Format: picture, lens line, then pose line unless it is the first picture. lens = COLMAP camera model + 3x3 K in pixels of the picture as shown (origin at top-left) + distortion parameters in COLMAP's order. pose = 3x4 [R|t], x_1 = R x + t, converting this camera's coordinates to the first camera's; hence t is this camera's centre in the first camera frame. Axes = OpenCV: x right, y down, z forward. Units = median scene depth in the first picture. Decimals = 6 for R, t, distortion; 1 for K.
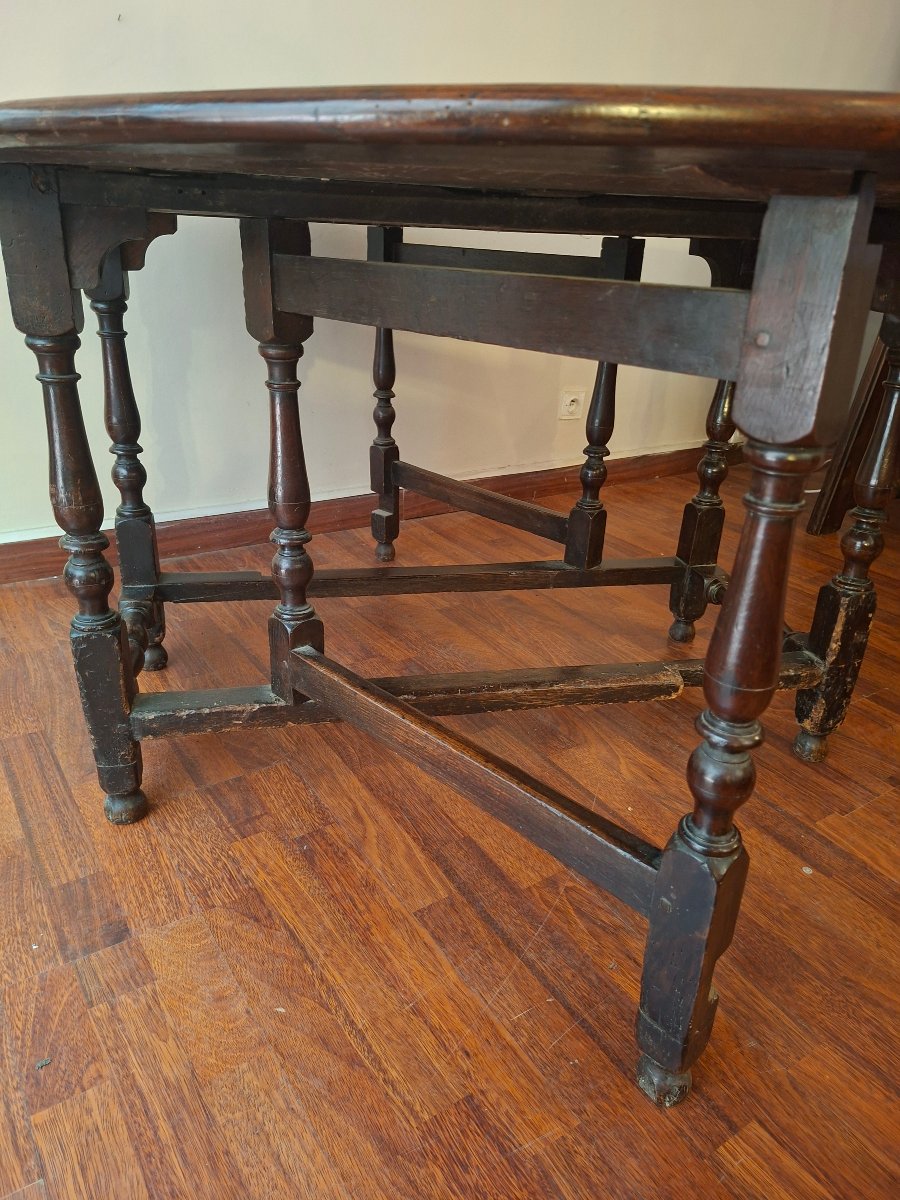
lens RADIAL K [[884.5, 0, 441.9], [0, 884.5, 605.1], [0, 0, 1]] dist [-0.000318, -0.020274]
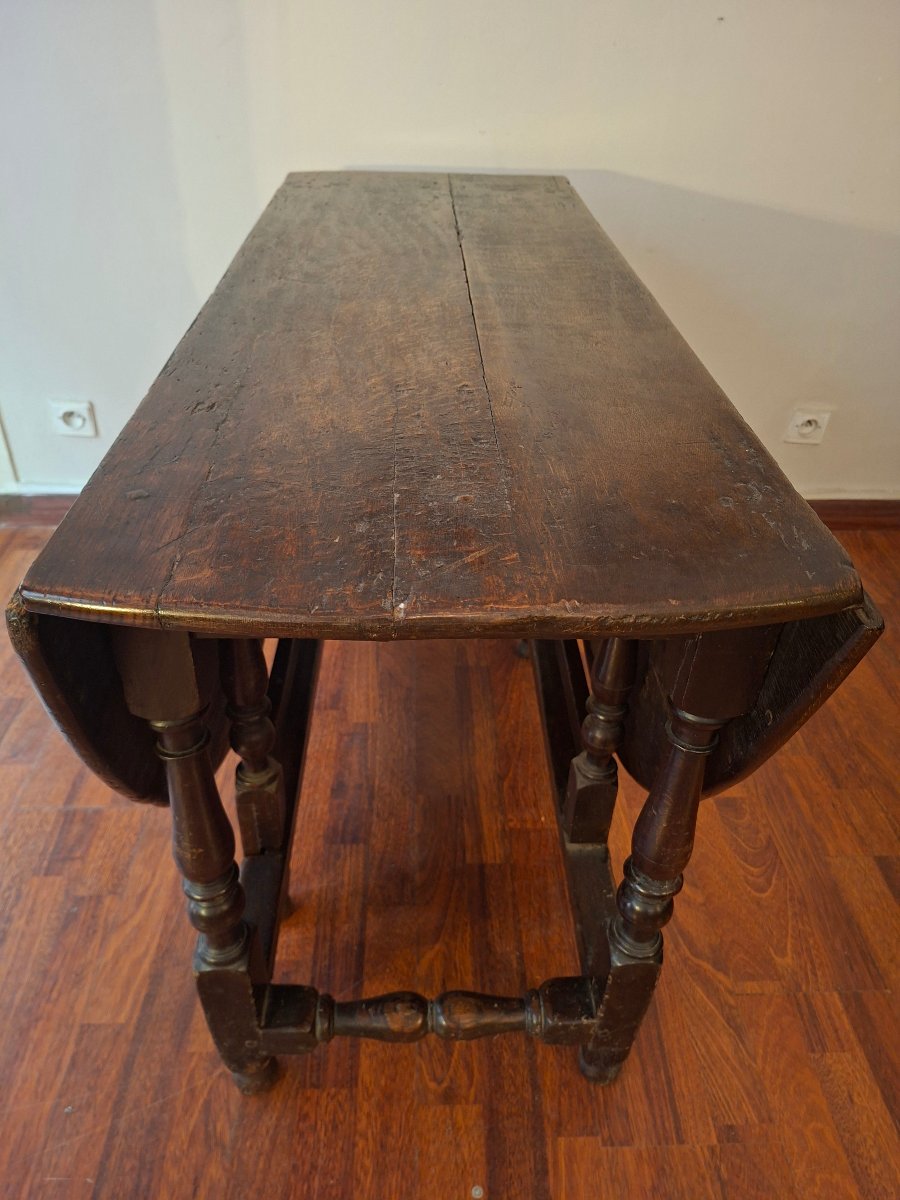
lens RADIAL K [[884.5, 0, 447.1], [0, 884.5, 601.6], [0, 0, 1]] dist [-0.000318, -0.020274]
pose [[0.841485, 0.288653, -0.456707, 0.730262], [-0.199189, 0.951519, 0.234382, -0.513967], [0.502221, -0.106258, 0.858186, 0.382228]]
